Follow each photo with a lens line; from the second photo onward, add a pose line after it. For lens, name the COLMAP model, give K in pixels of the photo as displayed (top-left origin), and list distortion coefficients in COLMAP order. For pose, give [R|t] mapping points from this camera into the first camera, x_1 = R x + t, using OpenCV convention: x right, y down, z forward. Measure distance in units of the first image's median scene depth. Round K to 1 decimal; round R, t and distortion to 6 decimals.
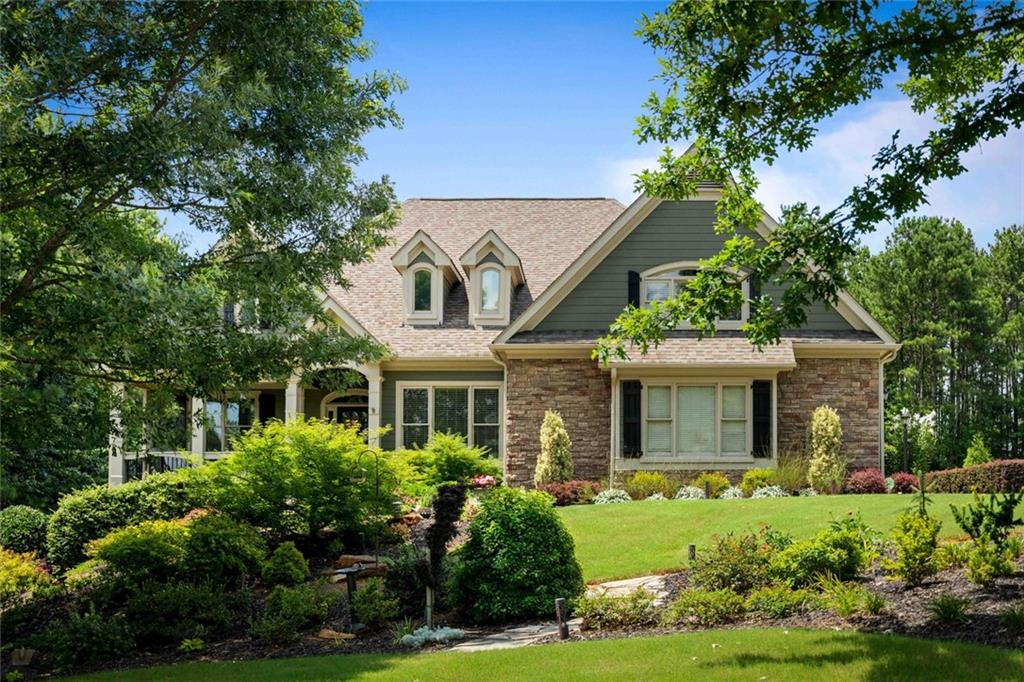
lens RADIAL K [[1043.0, 0, 509.3], [0, 1043.0, 348.9], [0, 0, 1]] dist [0.002411, 0.000000]
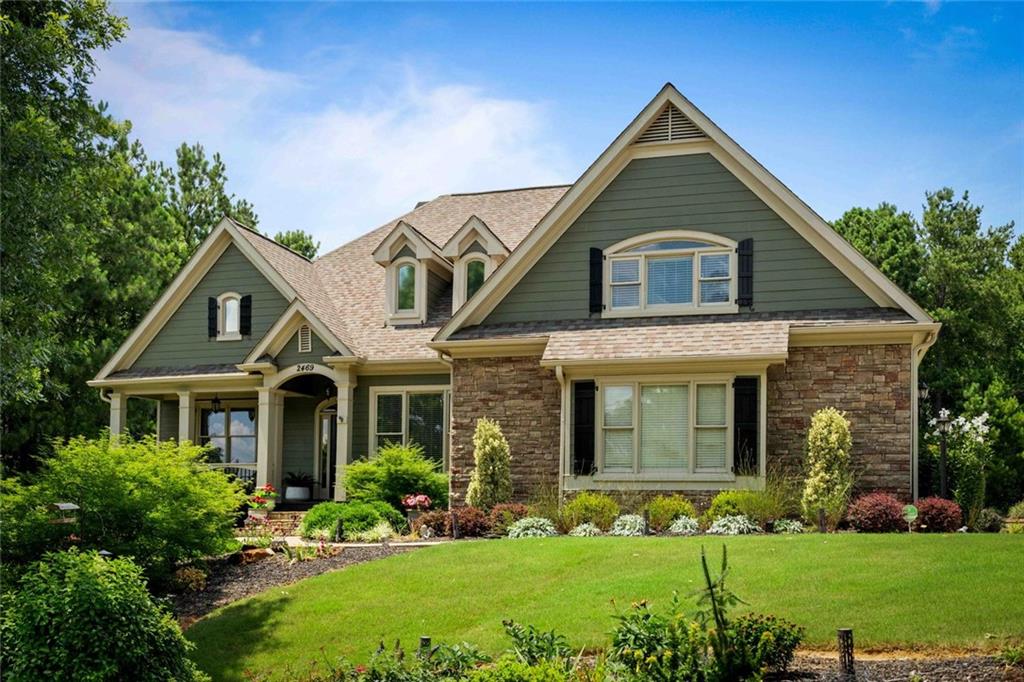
lens RADIAL K [[896.7, 0, 503.4], [0, 896.7, 400.3], [0, 0, 1]] dist [0.008838, 0.017140]
pose [[0.972737, -0.017929, -0.231217, 0.217606], [0.029115, 0.998560, 0.045056, 0.012259], [0.230076, -0.050560, 0.971858, 0.301085]]
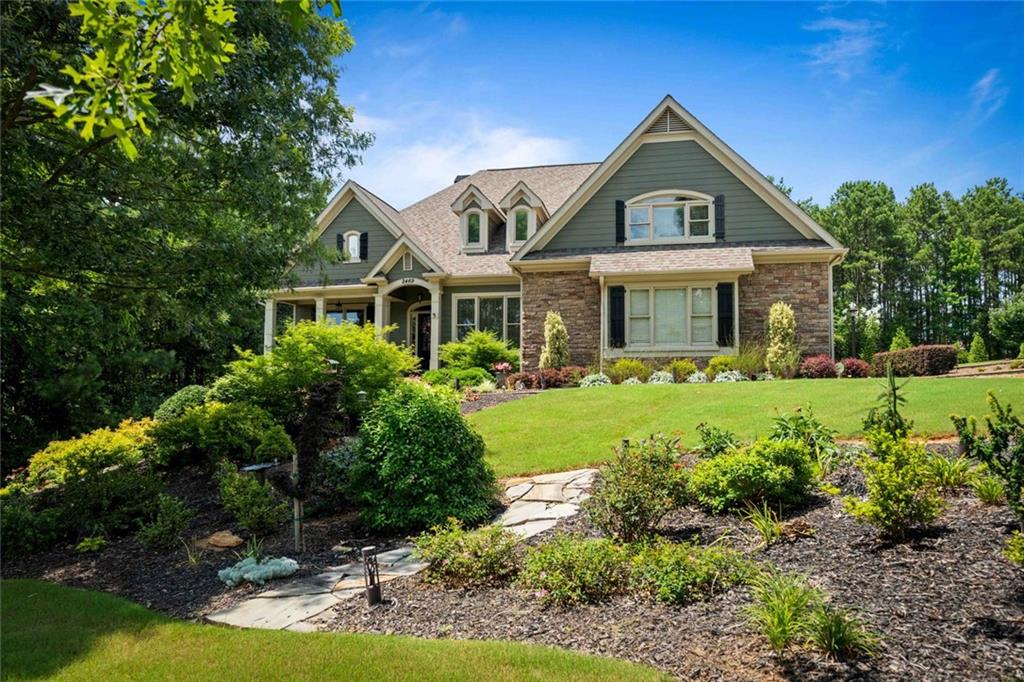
lens RADIAL K [[589.7, 0, 510.7], [0, 589.7, 303.6], [0, 0, 1]] dist [0.000489, -0.000985]
pose [[0.988472, -0.022365, -0.149741, 0.096707], [0.026869, 0.999243, 0.028128, 0.028048], [0.148999, -0.031827, 0.988325, 0.282265]]
